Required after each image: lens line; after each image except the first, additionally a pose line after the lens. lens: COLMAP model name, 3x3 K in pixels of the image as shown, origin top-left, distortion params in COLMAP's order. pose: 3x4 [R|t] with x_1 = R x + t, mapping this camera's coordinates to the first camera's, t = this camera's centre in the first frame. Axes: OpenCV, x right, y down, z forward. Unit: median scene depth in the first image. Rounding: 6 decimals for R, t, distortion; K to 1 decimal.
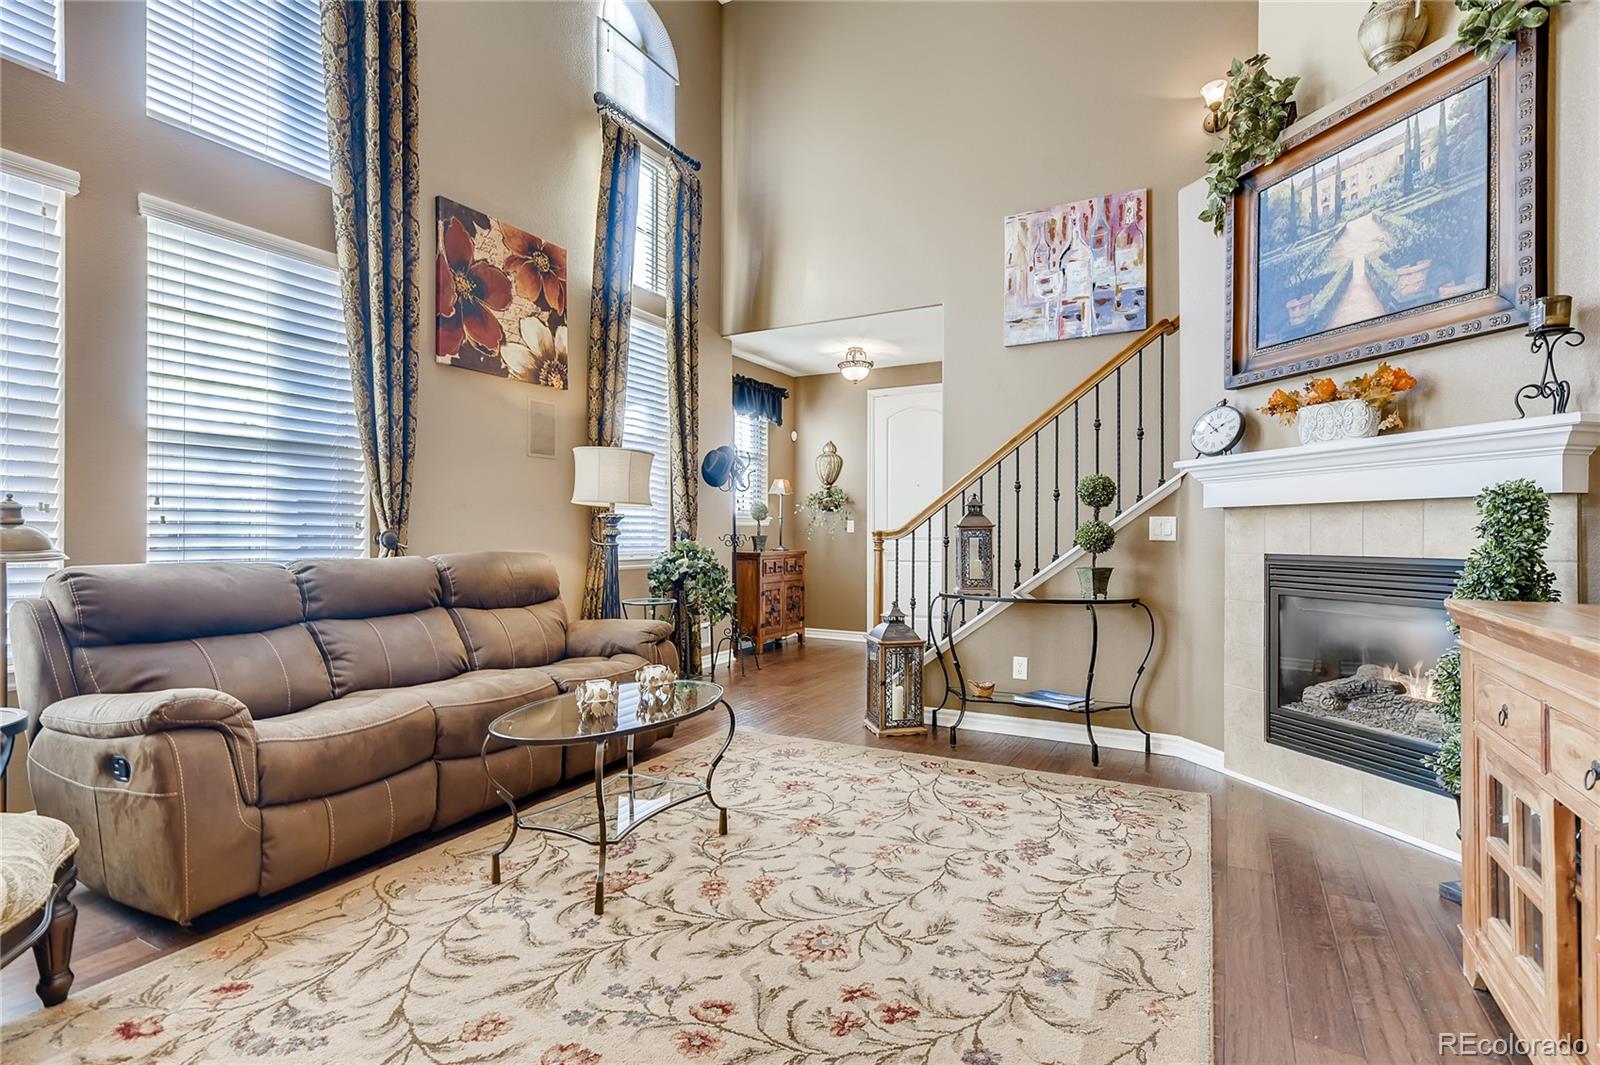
lens RADIAL K [[768.0, 0, 788.4], [0, 768.0, 532.0], [0, 0, 1]] dist [0.008586, -0.000512]
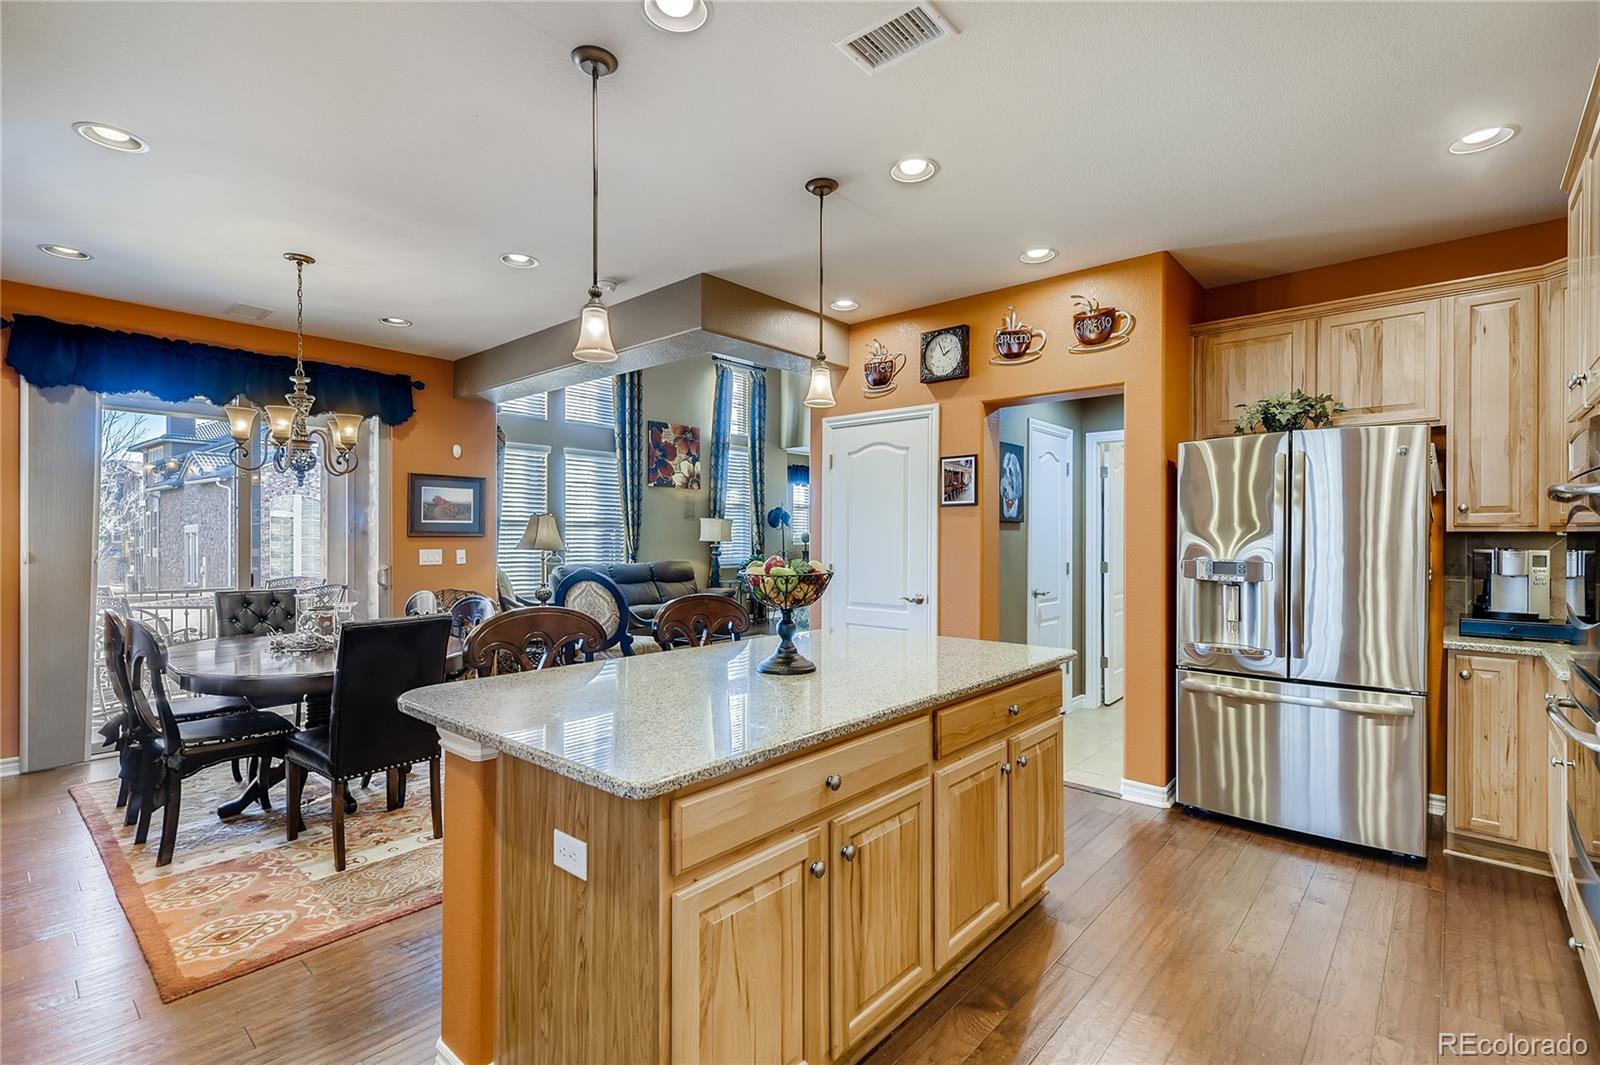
lens RADIAL K [[717.6, 0, 802.1], [0, 717.6, 533.0], [0, 0, 1]] dist [0.008287, -0.000512]
pose [[0.983774, -0.004415, -0.179356, 0.532980], [0.003546, 0.999980, -0.005167, -0.058856], [0.179376, 0.004447, 0.983771, -1.415942]]
